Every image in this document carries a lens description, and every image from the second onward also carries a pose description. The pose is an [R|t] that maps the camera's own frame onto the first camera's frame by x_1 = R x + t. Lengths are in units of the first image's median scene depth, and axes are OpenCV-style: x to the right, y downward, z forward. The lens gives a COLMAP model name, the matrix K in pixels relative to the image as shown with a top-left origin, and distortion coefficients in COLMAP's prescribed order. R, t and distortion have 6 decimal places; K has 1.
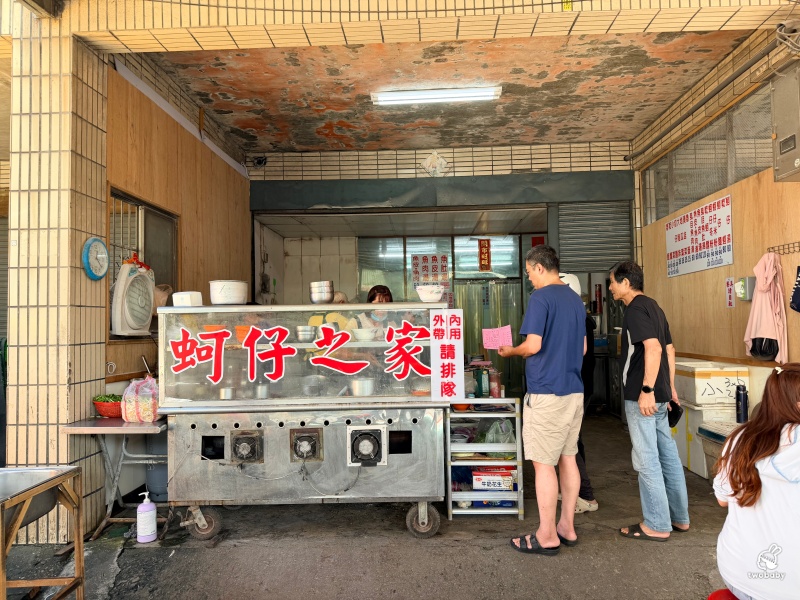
lens RADIAL K [[590.7, 0, 400.0], [0, 590.7, 300.0], [0, 0, 1]] dist [0.051389, -0.000046]
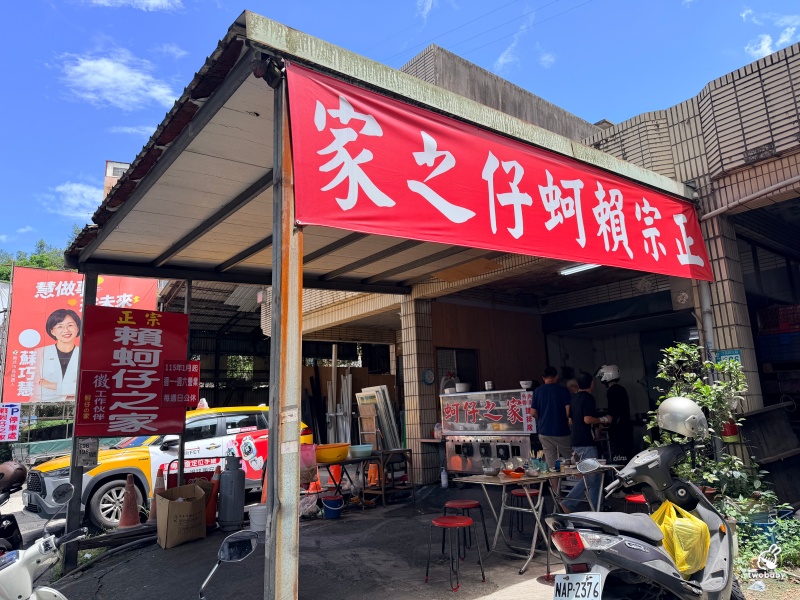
lens RADIAL K [[590.7, 0, 400.0], [0, 590.7, 300.0], [0, 0, 1]] dist [0.051389, -0.000046]
pose [[0.633345, -0.153833, -0.758426, 1.534312], [0.064677, 0.987137, -0.146213, -0.030064], [0.771162, 0.043551, 0.635148, -0.825263]]
